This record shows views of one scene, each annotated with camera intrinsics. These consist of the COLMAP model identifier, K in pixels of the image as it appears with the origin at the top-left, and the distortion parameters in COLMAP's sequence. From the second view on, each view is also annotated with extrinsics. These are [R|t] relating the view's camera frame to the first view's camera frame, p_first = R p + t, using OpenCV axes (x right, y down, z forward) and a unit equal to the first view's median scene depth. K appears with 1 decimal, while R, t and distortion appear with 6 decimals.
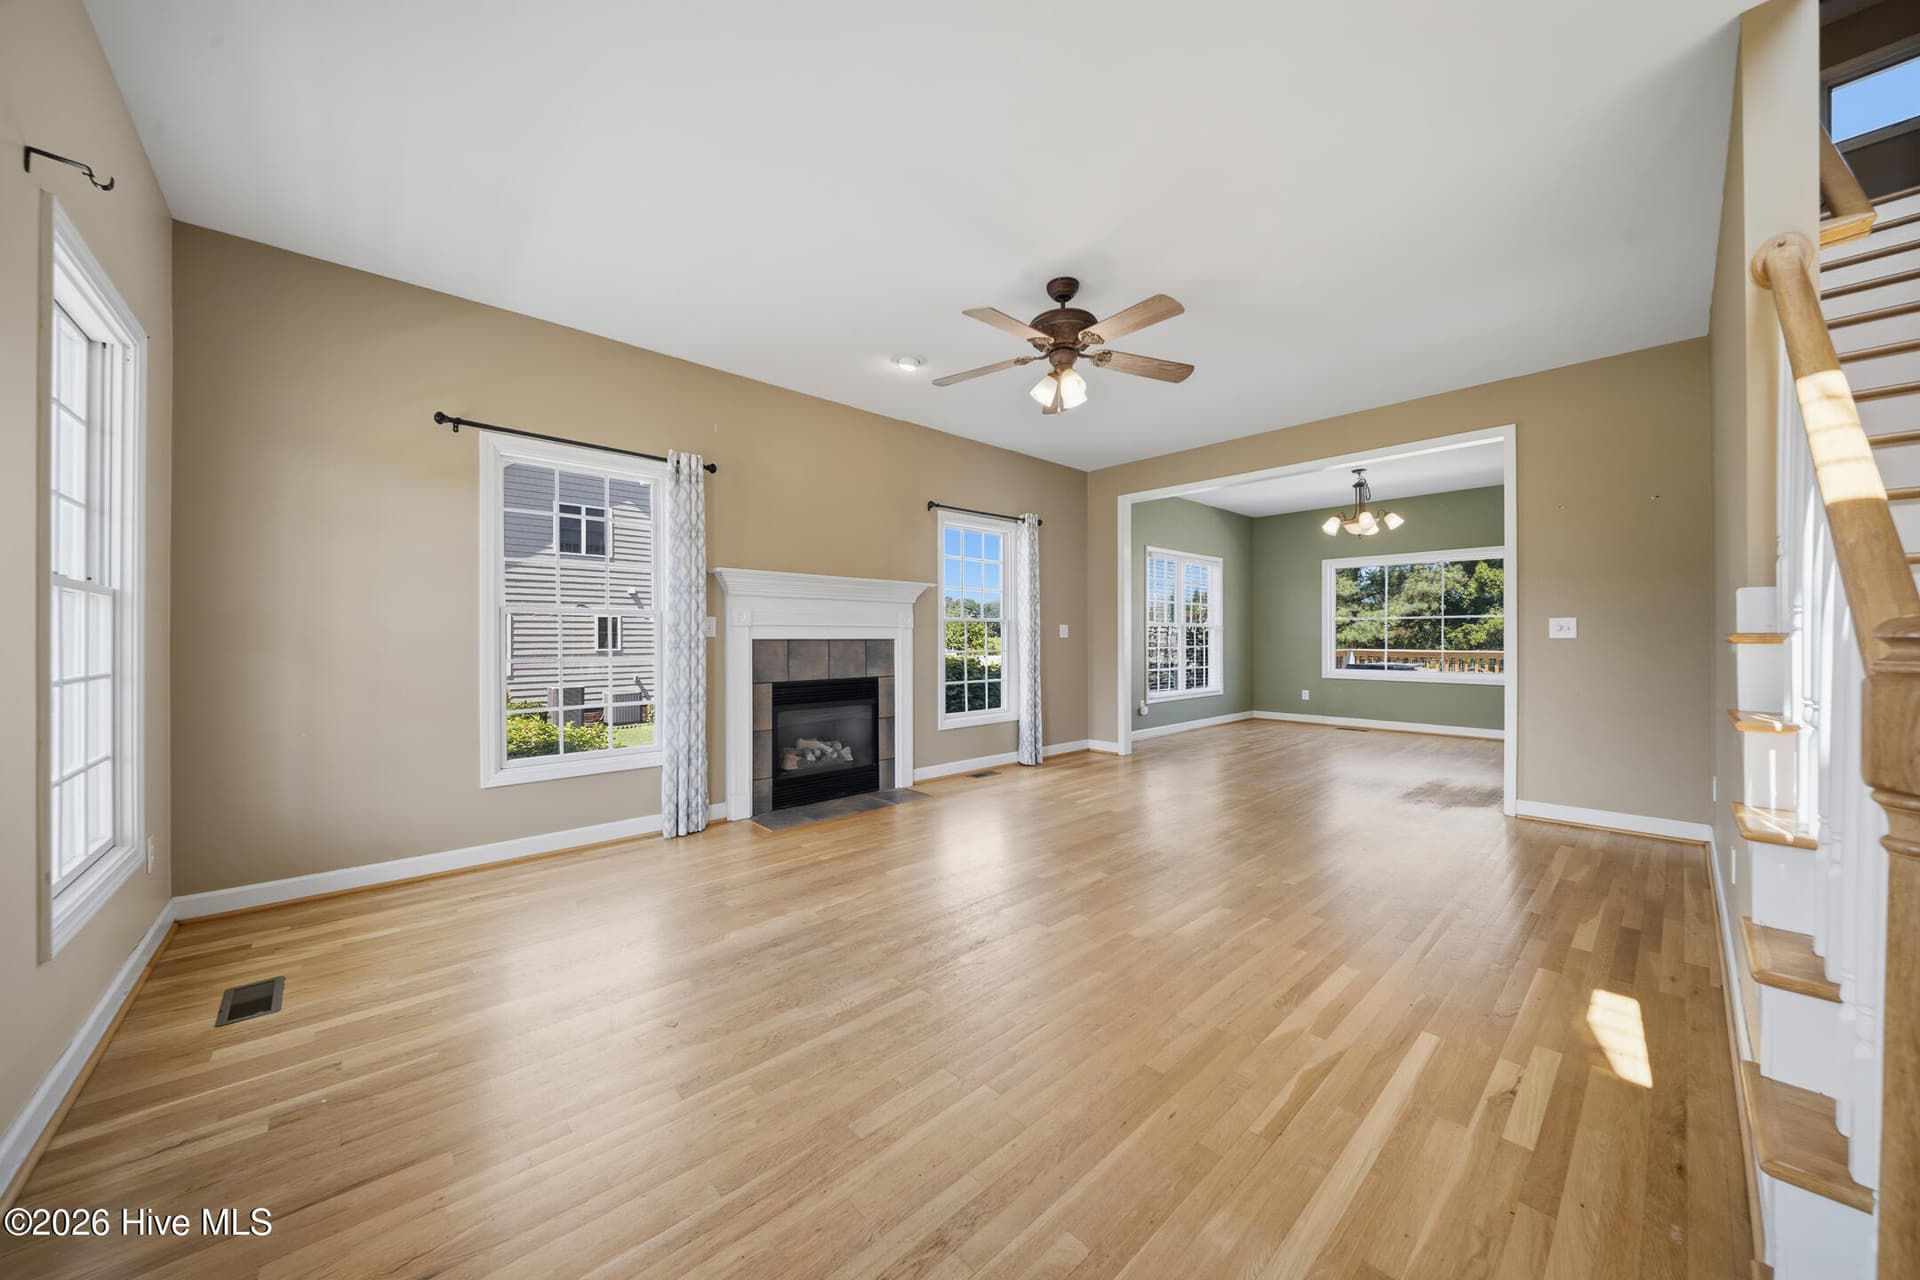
lens RADIAL K [[672.2, 0, 951.4], [0, 672.2, 640.0], [0, 0, 1]] dist [-0.001908, -0.001698]
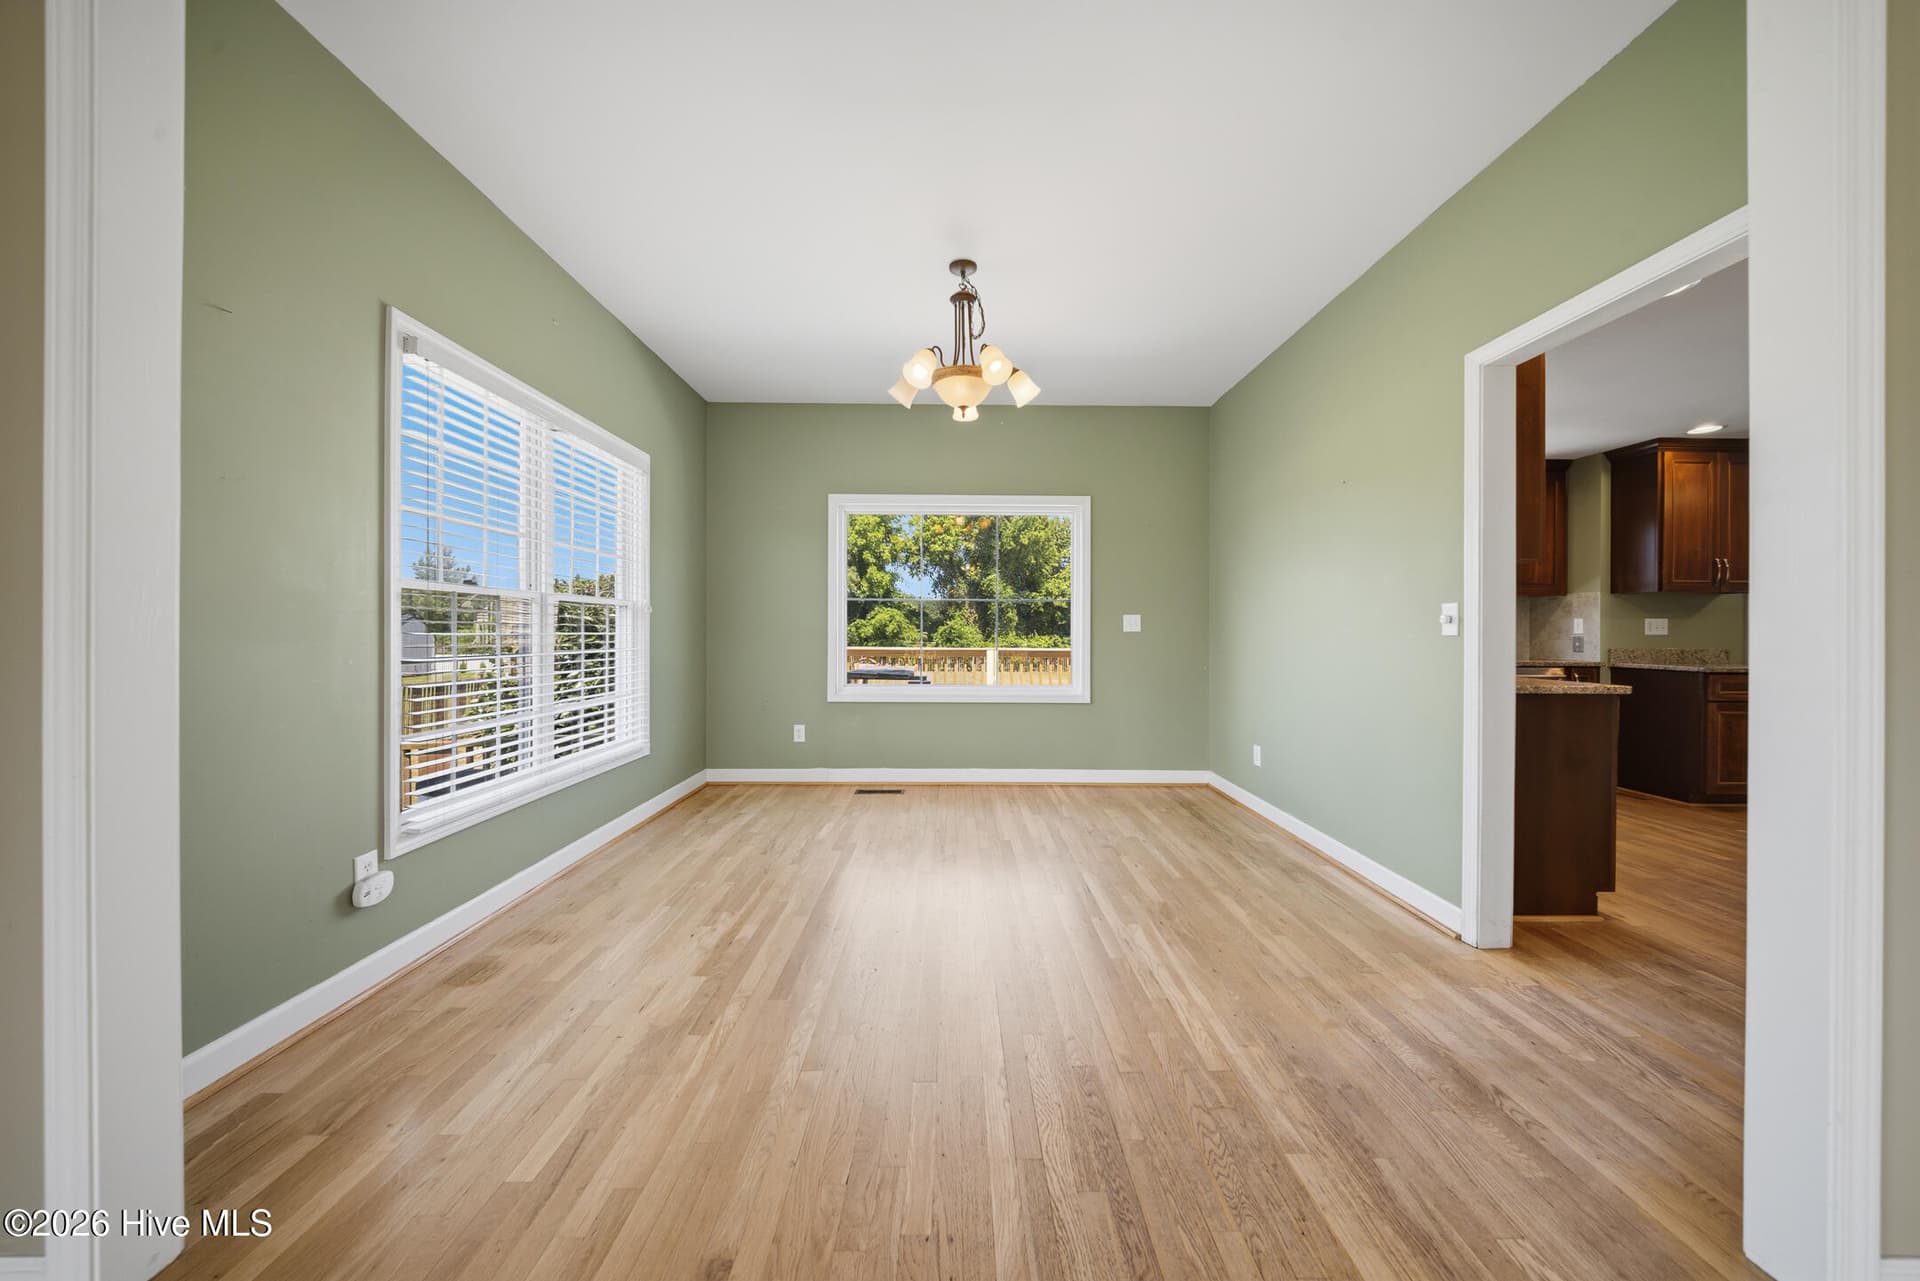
lens RADIAL K [[672.2, 0, 967.5], [0, 672.2, 634.1], [0, 0, 1]] dist [-0.001908, -0.001698]
pose [[0.661088, 0.000855, 0.750308, 0.335667], [-0.001728, 0.999998, 0.000383, -0.001547], [-0.750306, -0.001550, 0.661089, 0.878196]]
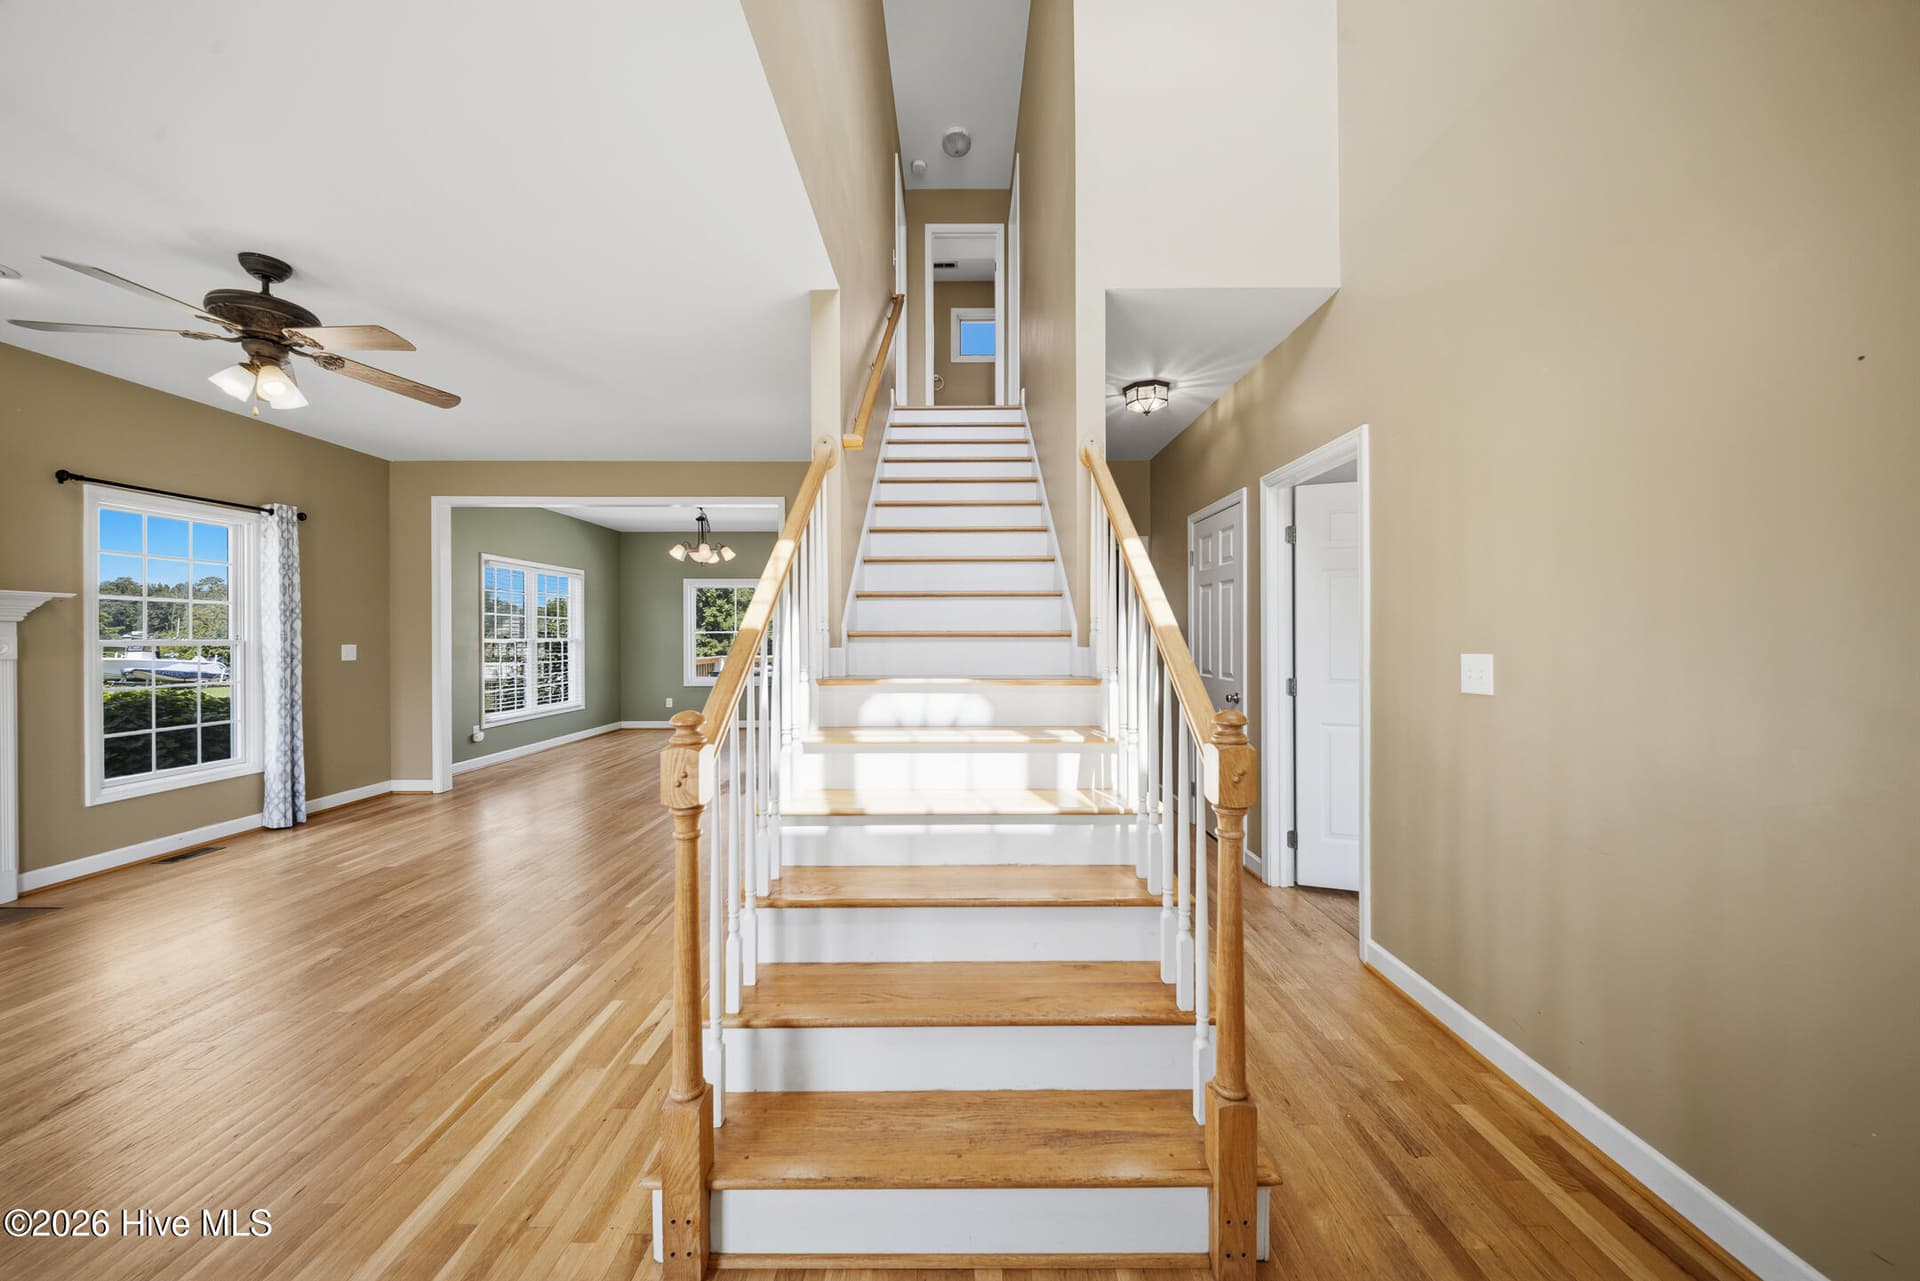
lens RADIAL K [[672.2, 0, 971.4], [0, 672.2, 635.4], [0, 0, 1]] dist [-0.001908, -0.001698]
pose [[0.665931, -0.000910, 0.746013, 0.078546], [0.004510, 0.999986, -0.002806, -0.034669], [-0.746000, 0.005233, 0.665925, -0.126362]]
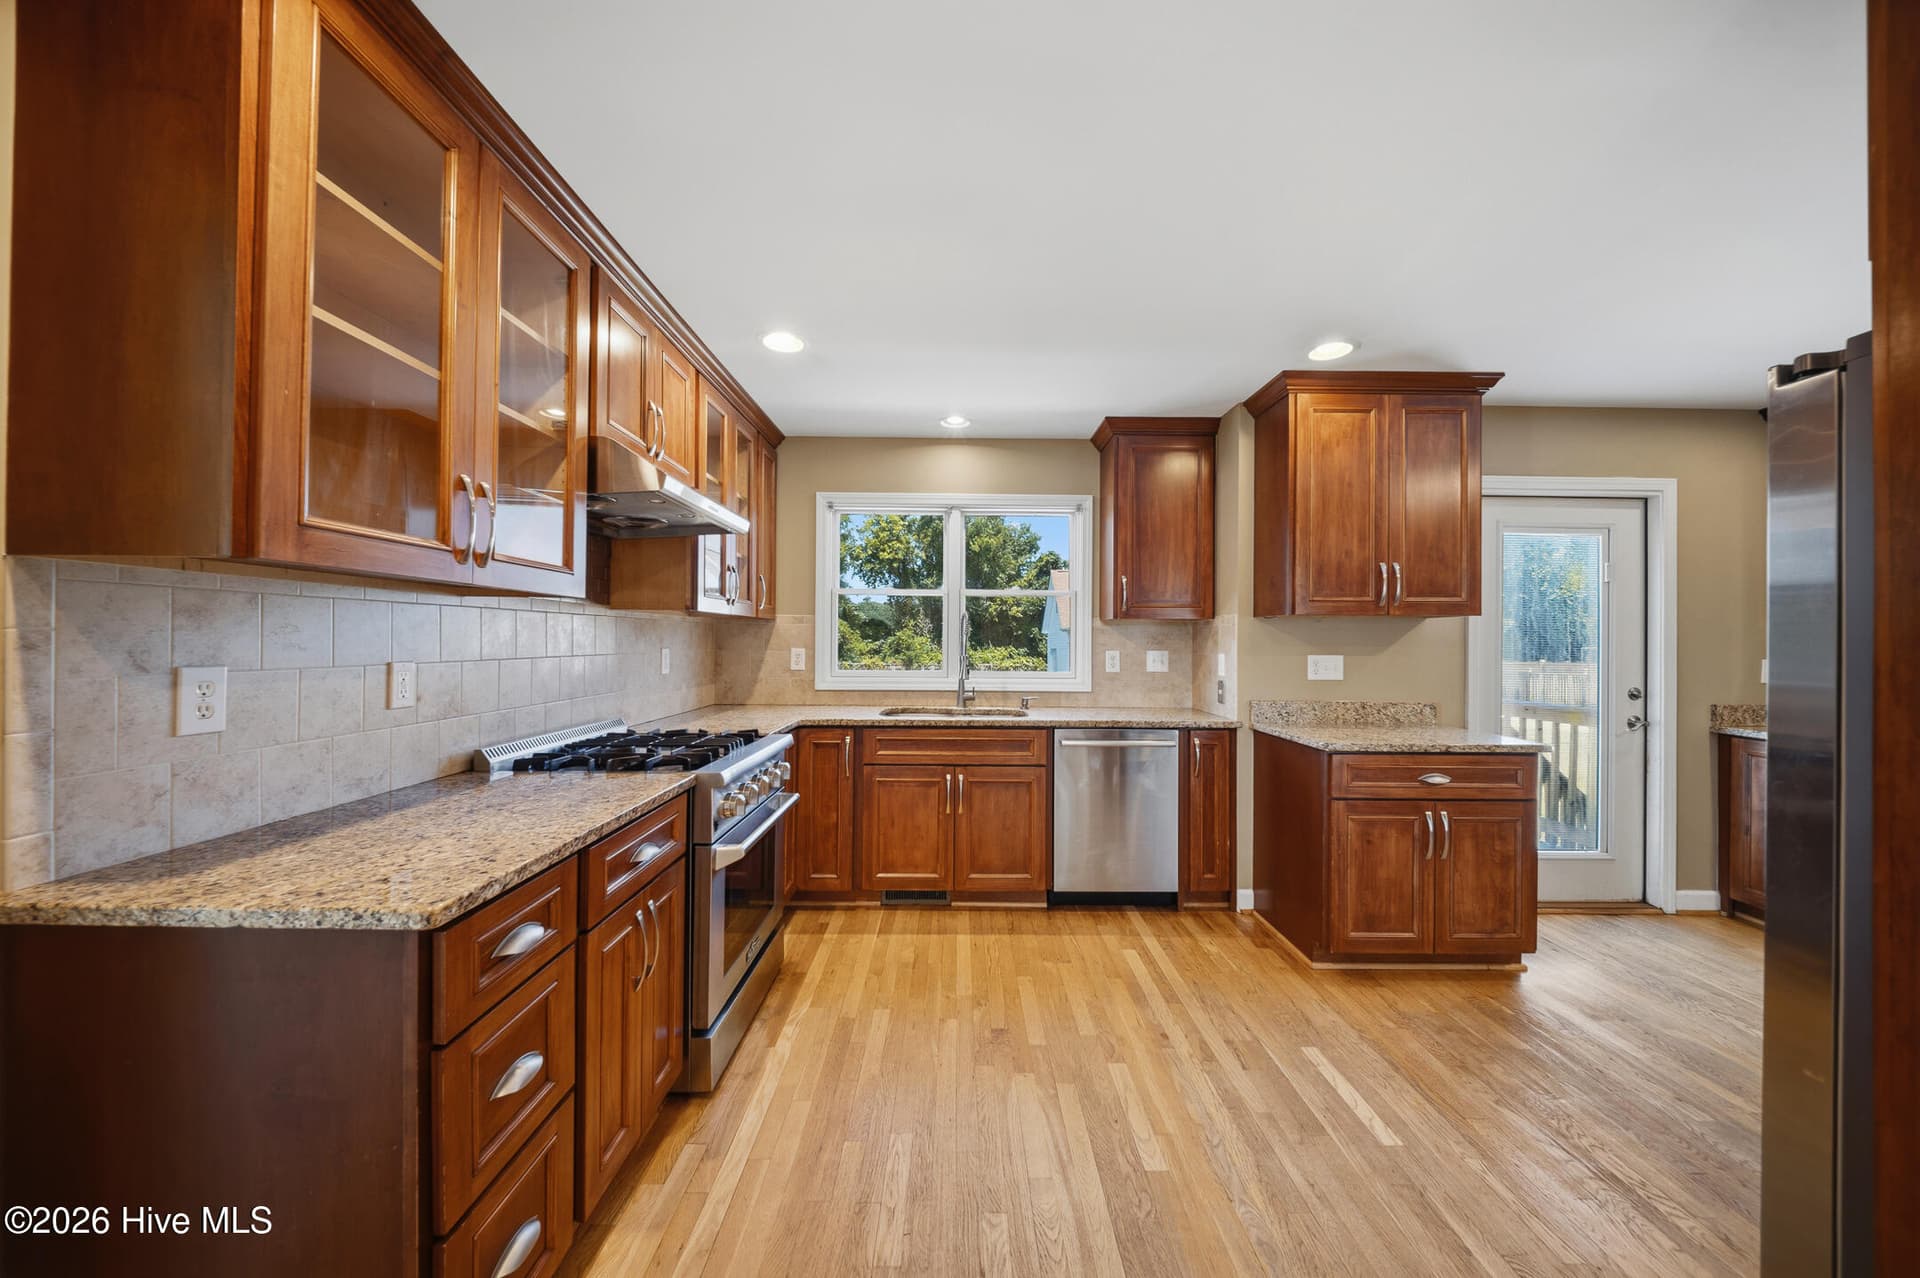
lens RADIAL K [[672.2, 0, 955.3], [0, 672.2, 639.0], [0, 0, 1]] dist [-0.001908, -0.001698]
pose [[0.679164, 0.007756, 0.733946, 0.420429], [-0.006589, 0.999968, -0.004470, -0.005723], [-0.733957, -0.001800, 0.679193, 0.843317]]
